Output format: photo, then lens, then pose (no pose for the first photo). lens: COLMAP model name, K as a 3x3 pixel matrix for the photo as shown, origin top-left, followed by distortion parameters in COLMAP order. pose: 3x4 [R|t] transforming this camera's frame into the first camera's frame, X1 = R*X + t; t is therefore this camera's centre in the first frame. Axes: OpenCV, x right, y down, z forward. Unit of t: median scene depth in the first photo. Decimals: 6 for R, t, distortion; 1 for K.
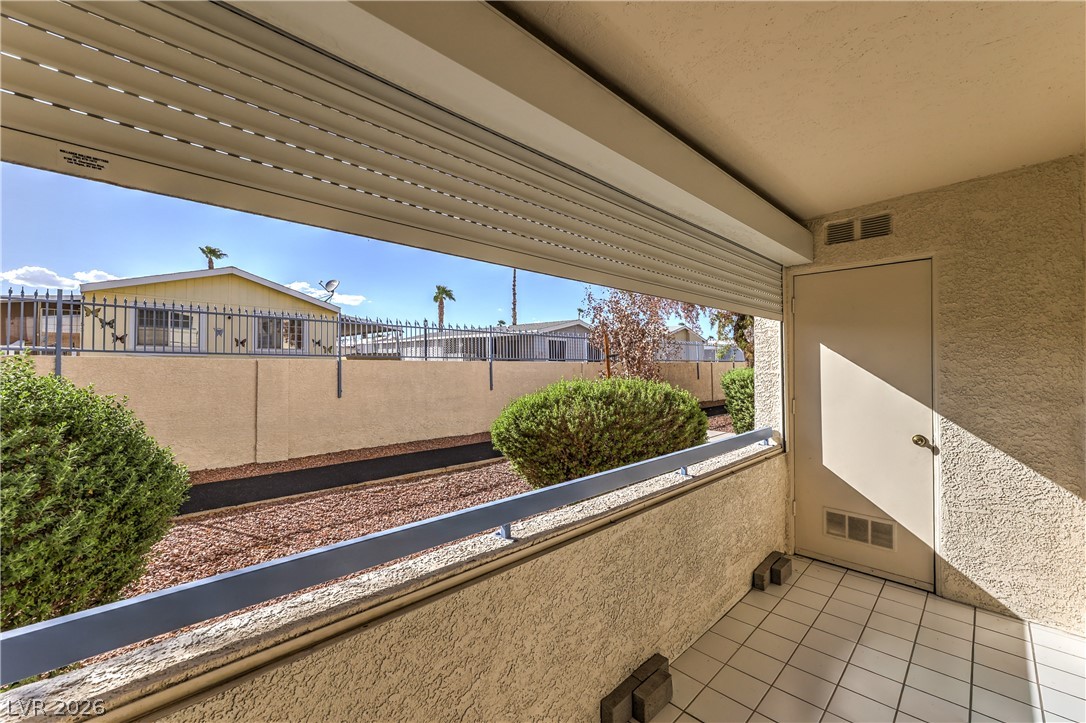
lens RADIAL K [[444.9, 0, 540.4], [0, 444.9, 366.3], [0, 0, 1]] dist [0.002957, -0.000038]
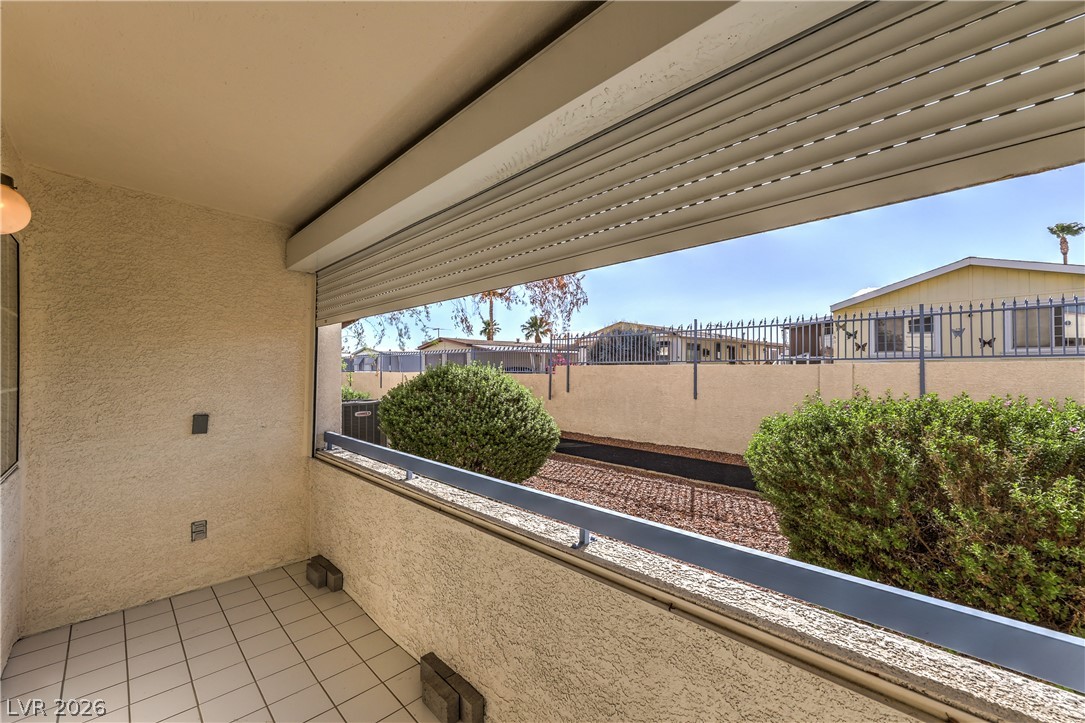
lens RADIAL K [[438.9, 0, 552.1], [0, 438.9, 365.6], [0, 0, 1]] dist [0.010562, 0.000641]
pose [[-0.002207, -0.015673, -0.999875, 0.379051], [0.002858, 0.999873, -0.015679, 0.001339], [0.999993, -0.002892, -0.002162, 0.381603]]
